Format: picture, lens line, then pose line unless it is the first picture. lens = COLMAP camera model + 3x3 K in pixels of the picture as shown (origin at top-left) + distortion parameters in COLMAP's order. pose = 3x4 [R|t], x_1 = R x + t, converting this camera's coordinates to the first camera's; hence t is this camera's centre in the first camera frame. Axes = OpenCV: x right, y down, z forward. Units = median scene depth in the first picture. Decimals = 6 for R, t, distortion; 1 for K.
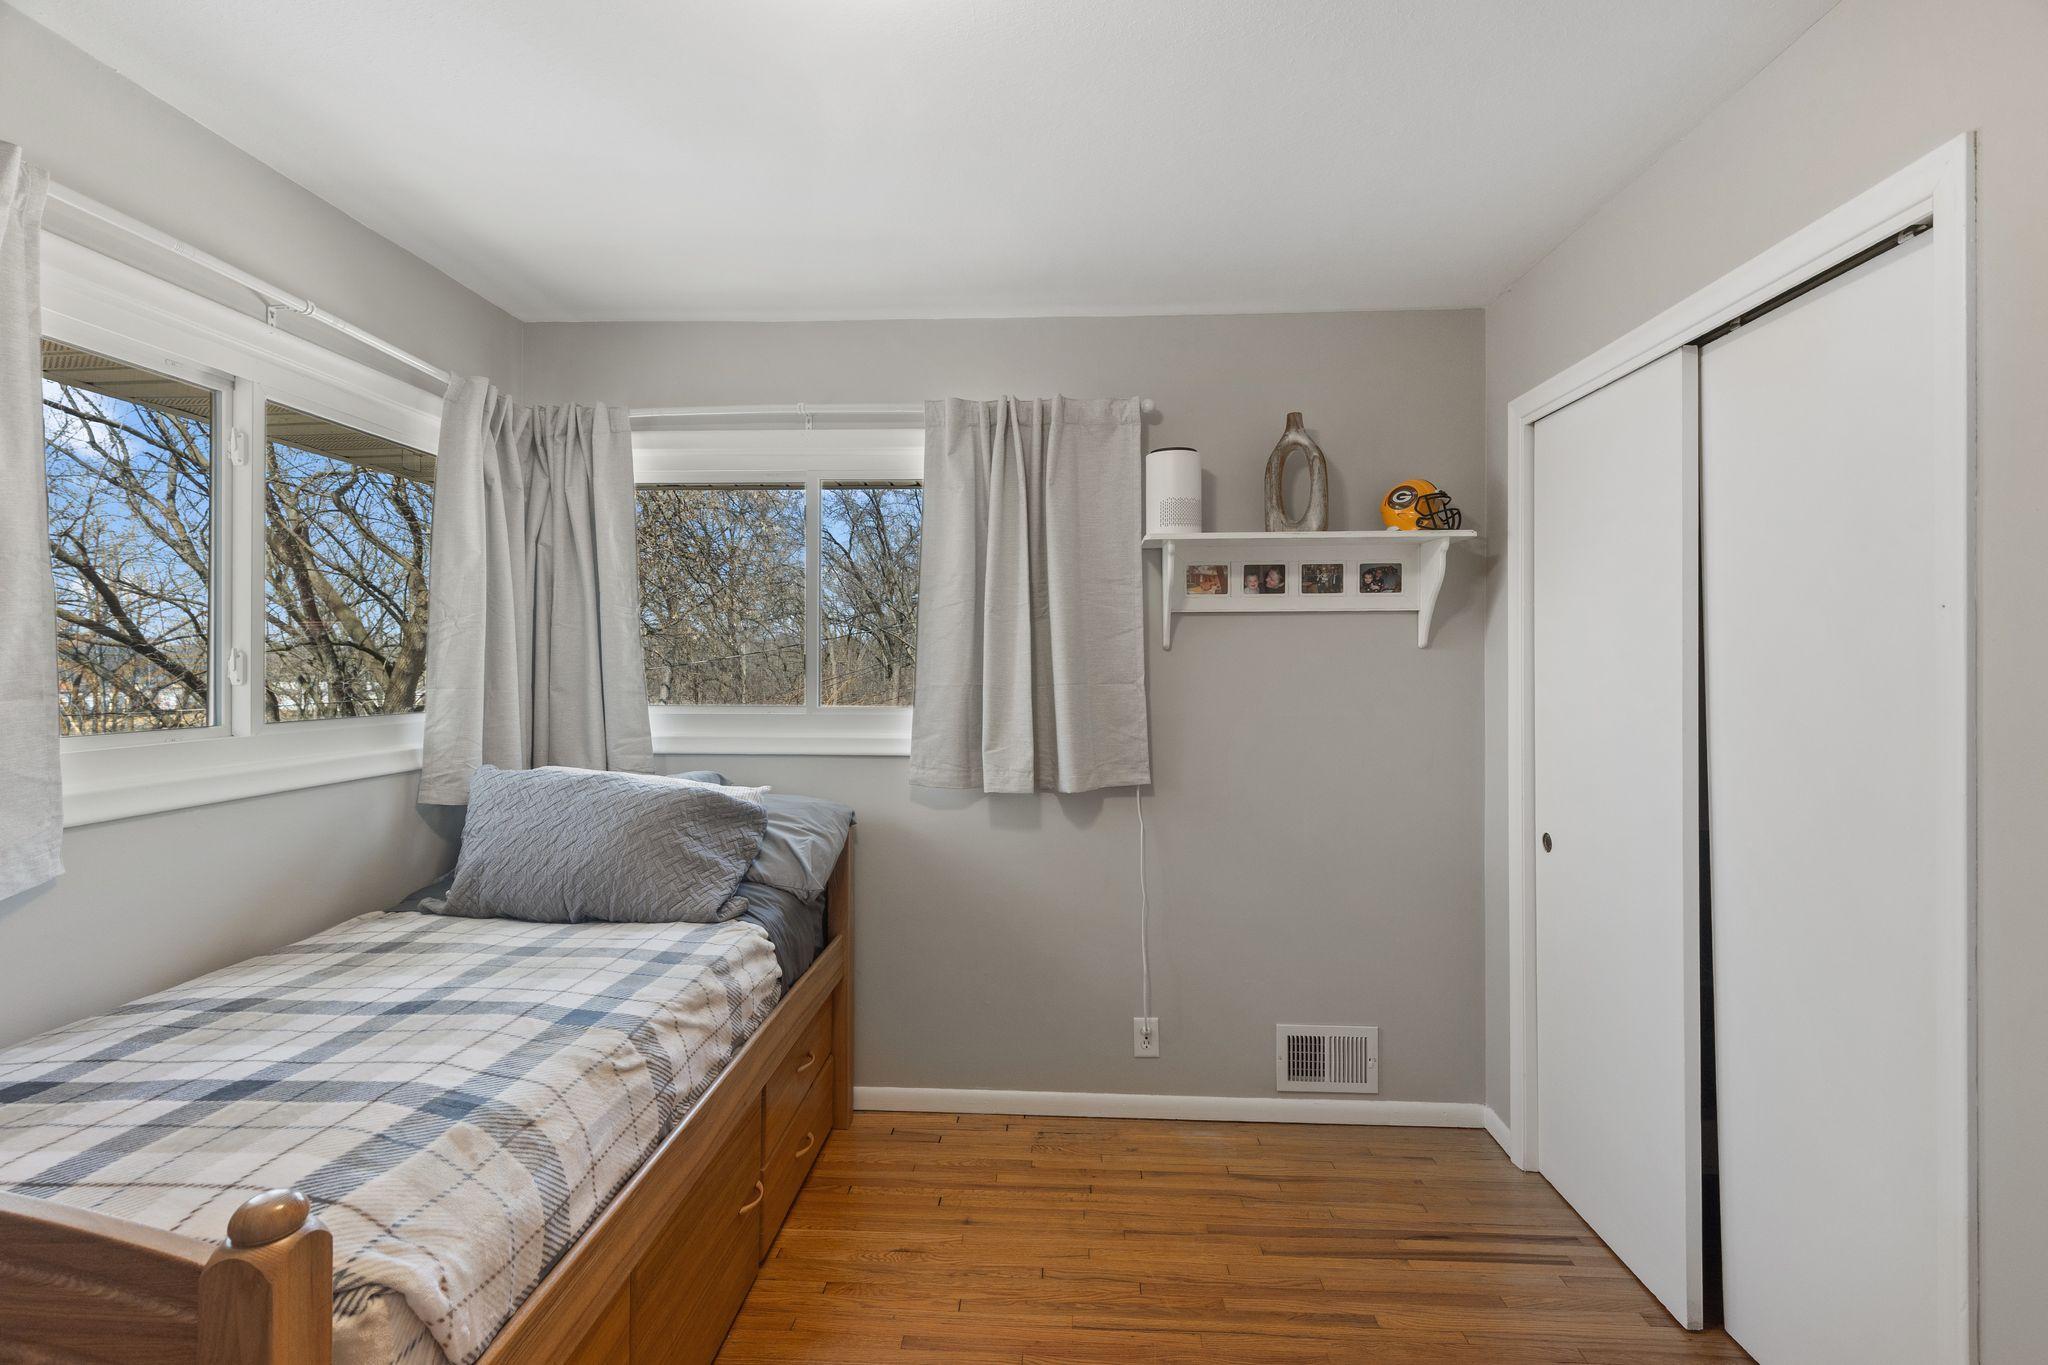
lens RADIAL K [[929.2, 0, 1031.6], [0, 929.2, 663.1], [0, 0, 1]] dist [0.004912, -0.000524]
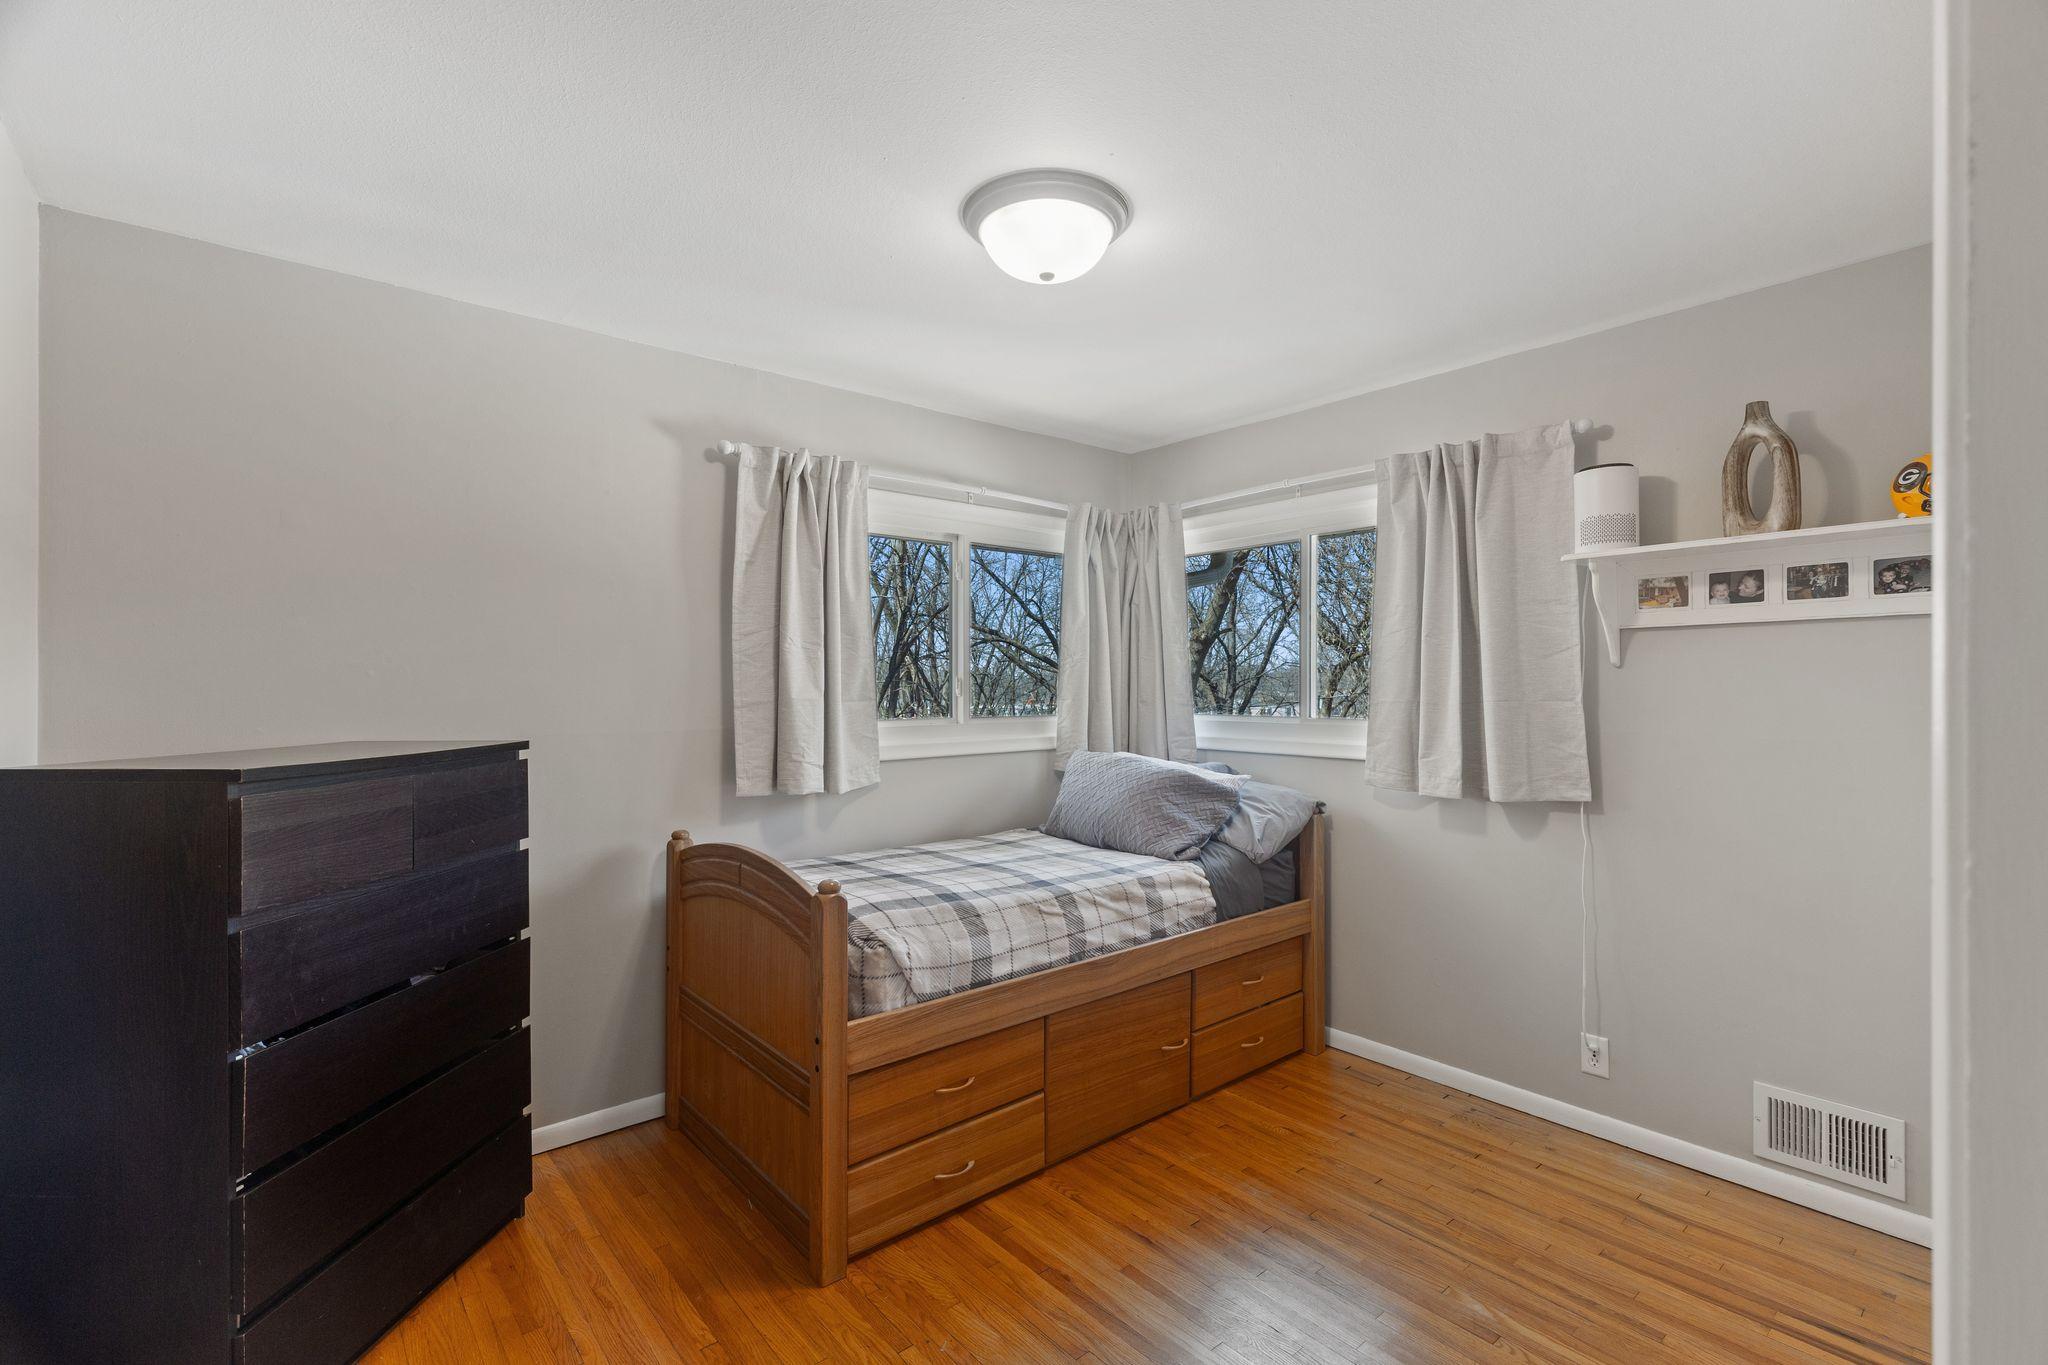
lens RADIAL K [[917.3, 0, 1040.3], [0, 917.3, 682.1], [0, 0, 1]] dist [-0.000203, -0.000452]
pose [[0.685965, -0.006738, -0.727603, 0.449389], [0.005898, 0.999976, -0.003700, 0.001585], [0.727611, -0.001753, 0.685988, -0.113251]]
